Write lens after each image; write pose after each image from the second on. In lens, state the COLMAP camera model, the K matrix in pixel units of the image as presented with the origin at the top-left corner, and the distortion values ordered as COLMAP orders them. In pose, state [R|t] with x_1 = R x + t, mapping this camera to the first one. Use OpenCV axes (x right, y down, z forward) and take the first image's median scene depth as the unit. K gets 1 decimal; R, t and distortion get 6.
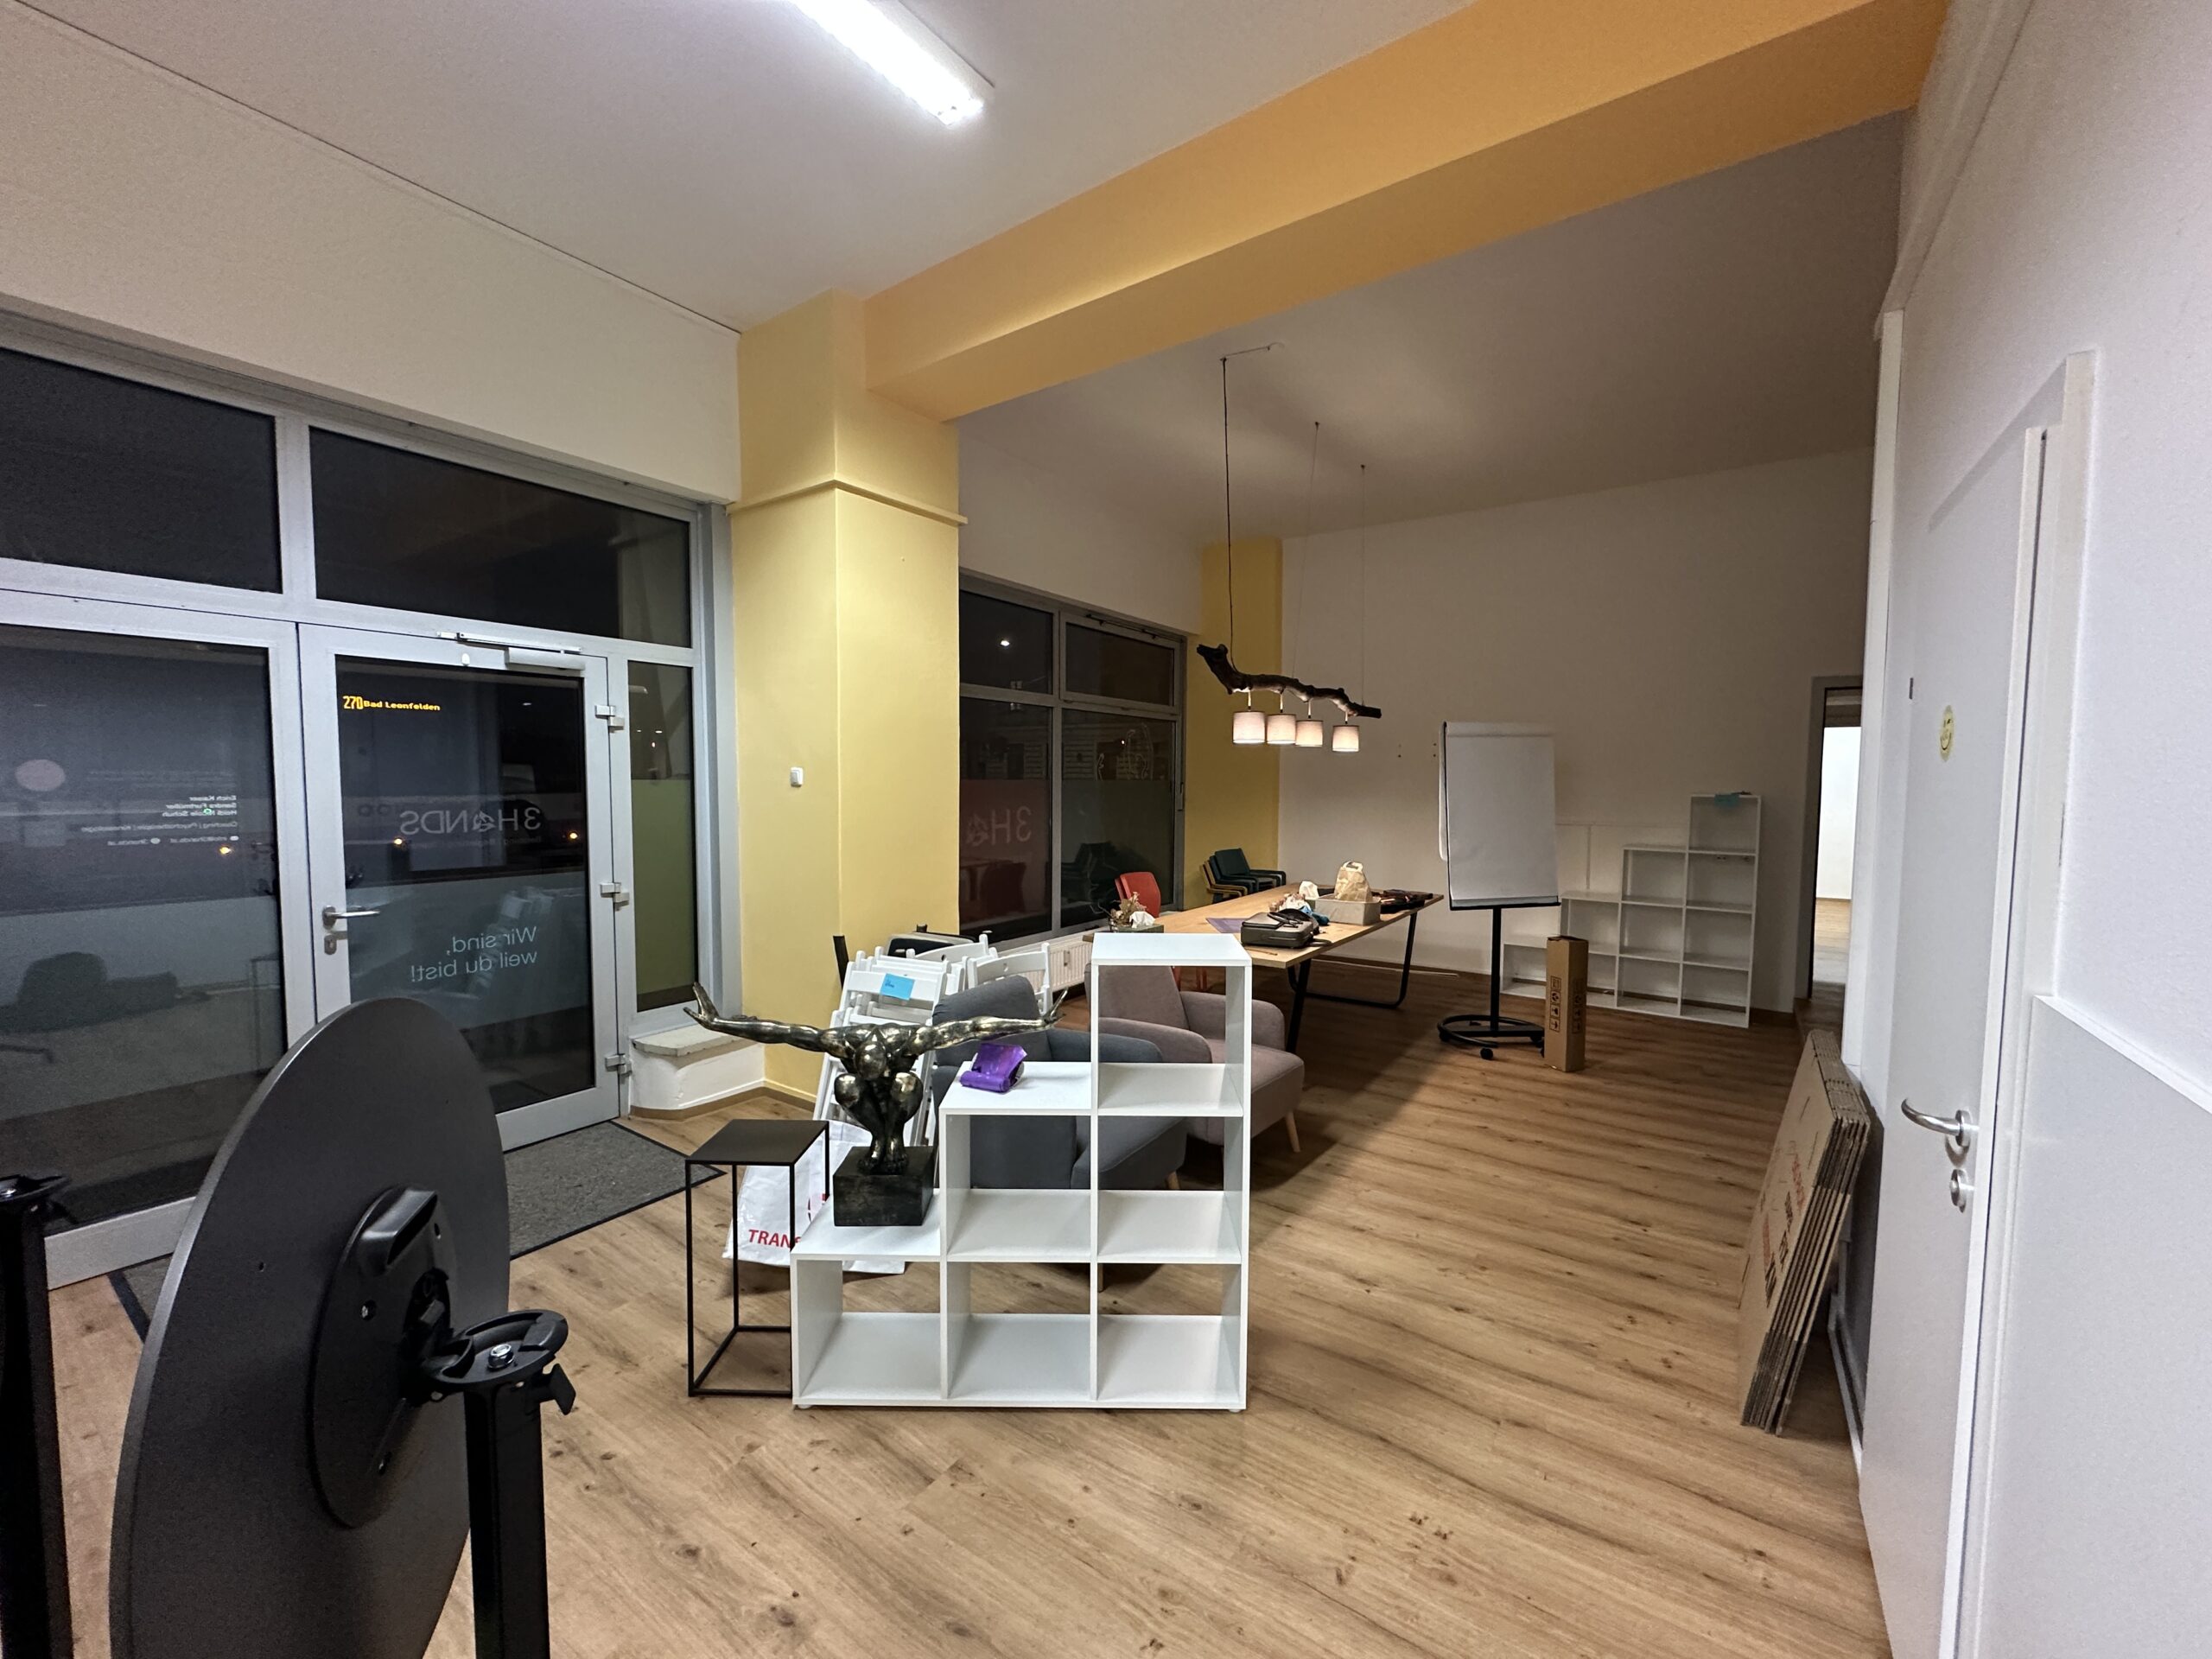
lens RADIAL K [[883.2, 0, 1109.3], [0, 883.2, 828.4], [0, 0, 1]] dist [-0.000340, 0.000252]
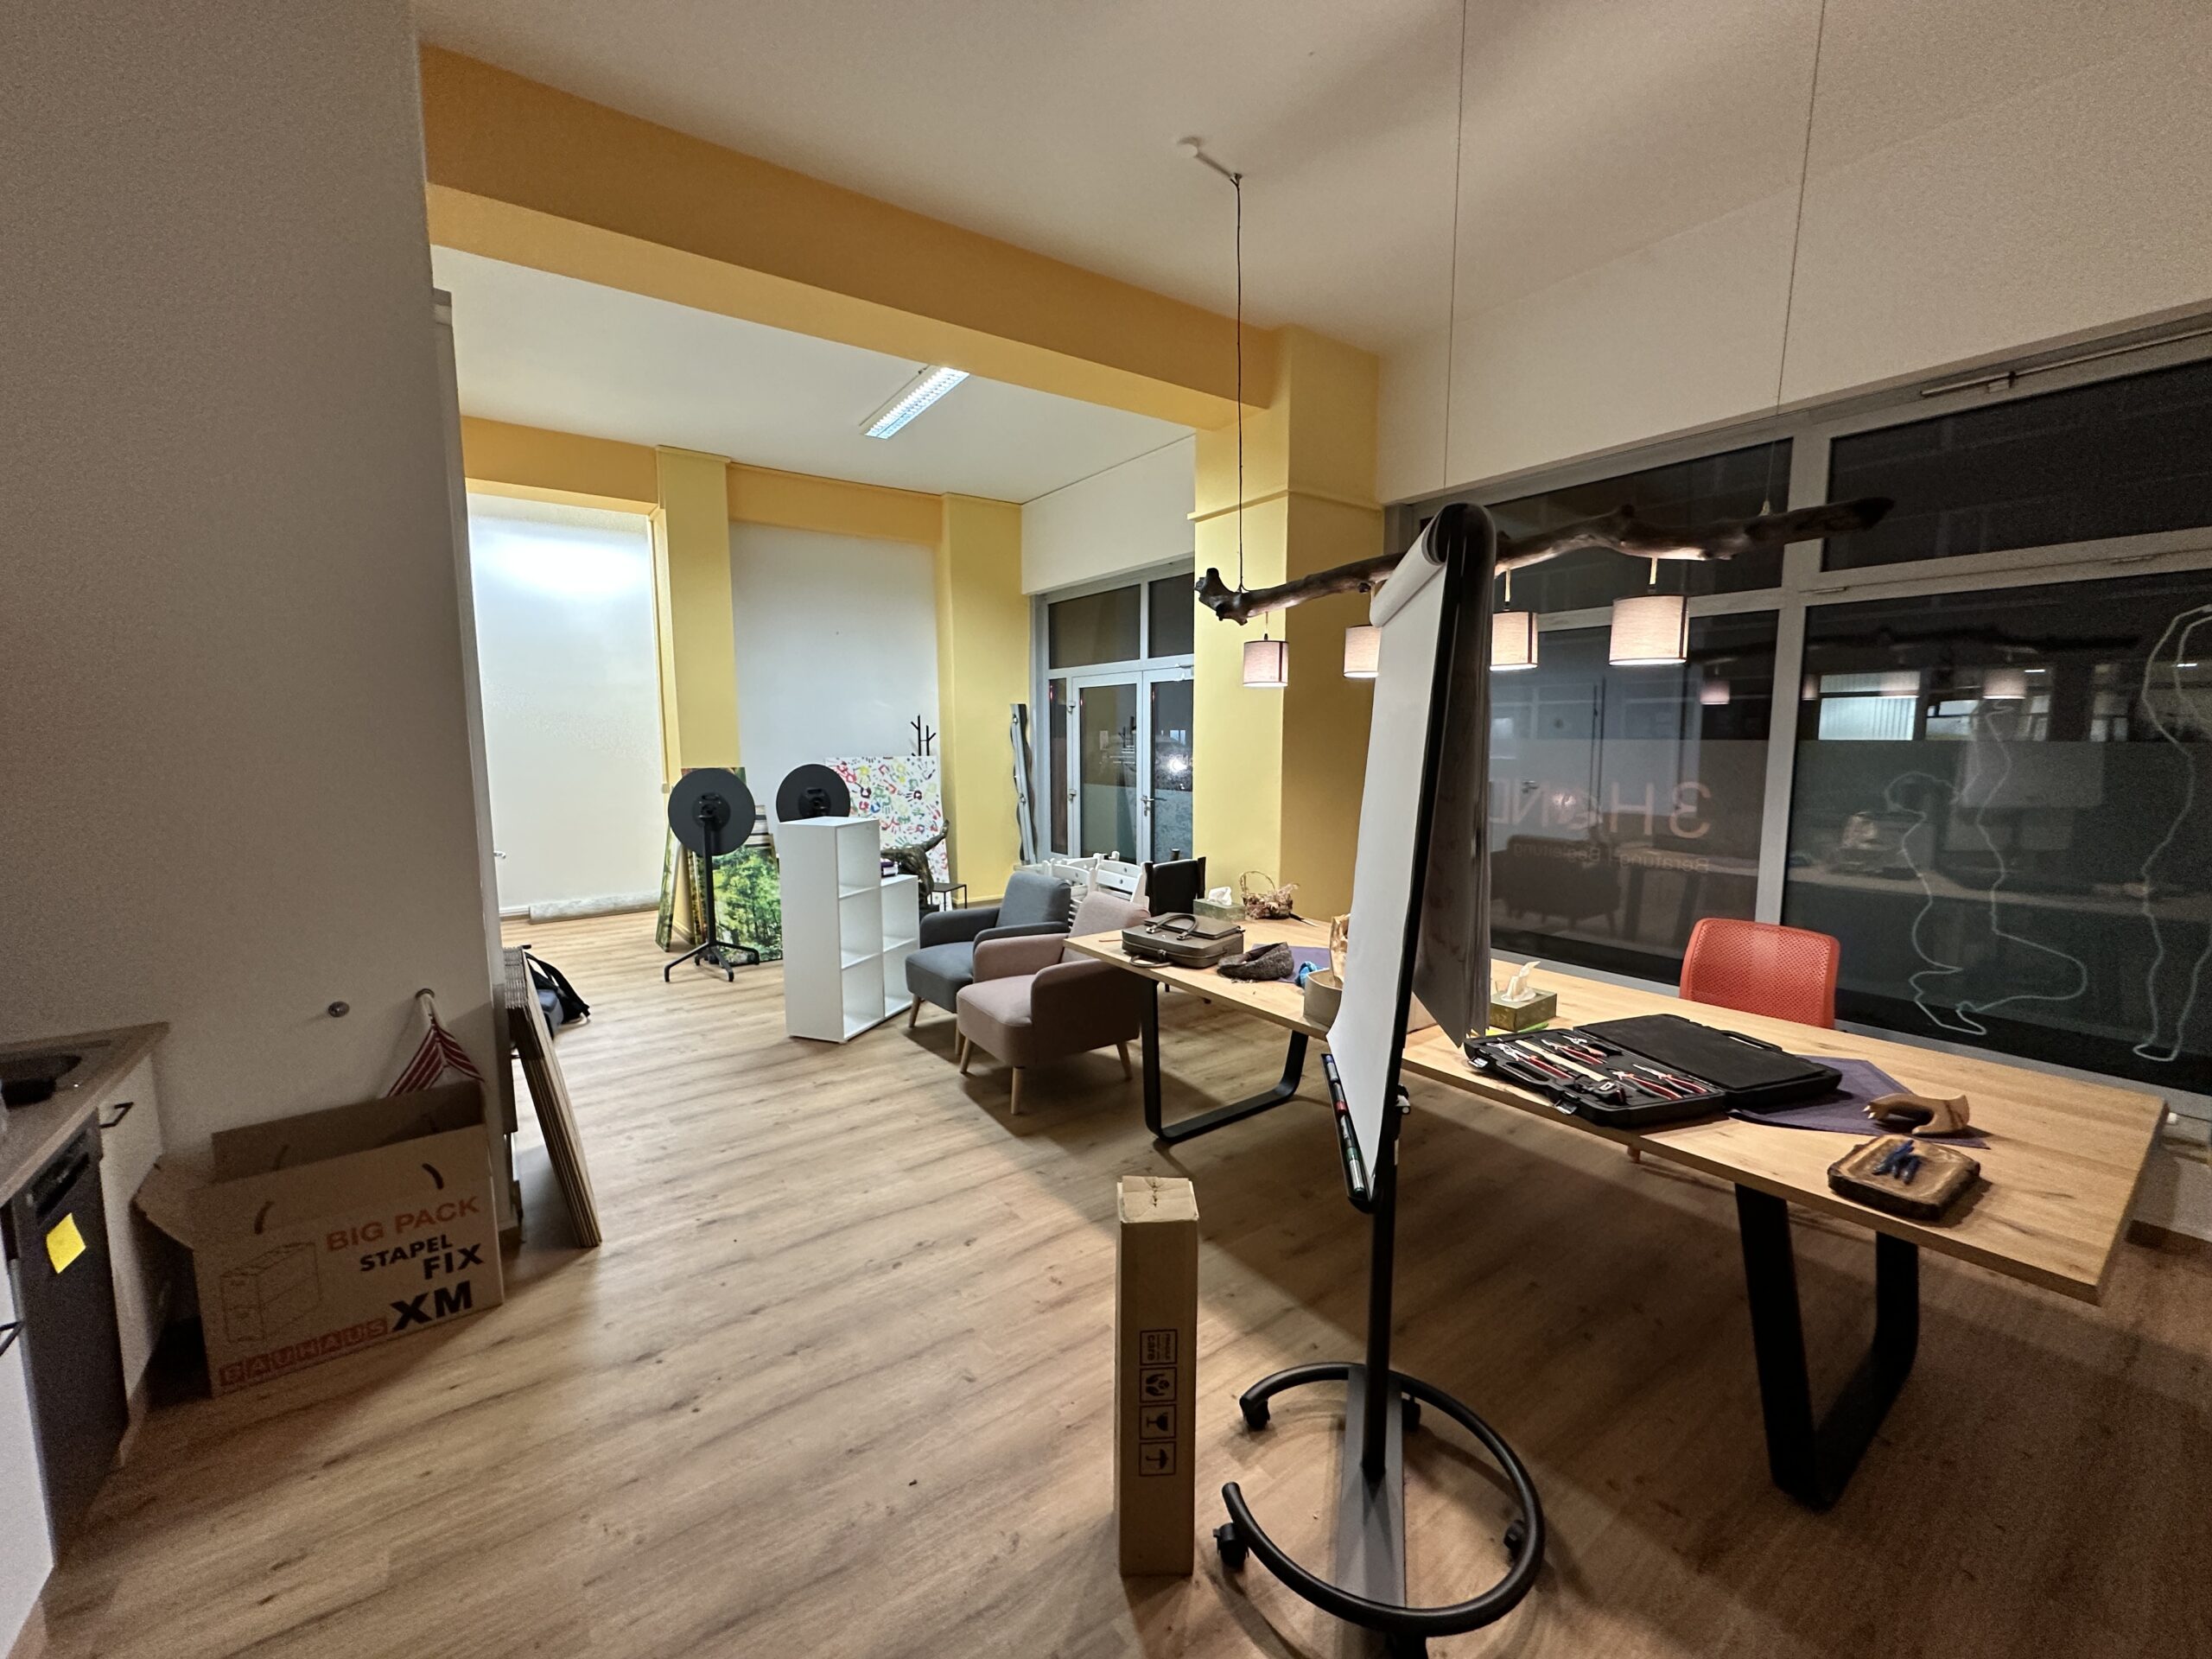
lens RADIAL K [[883.2, 0, 1112.7], [0, 883.2, 836.8], [0, 0, 1]] dist [-0.000340, 0.000252]
pose [[-0.332371, 0.105376, -0.937243, 1.109104], [-0.052007, 0.990179, 0.129771, -0.082733], [0.941714, 0.091875, -0.323627, 1.436378]]
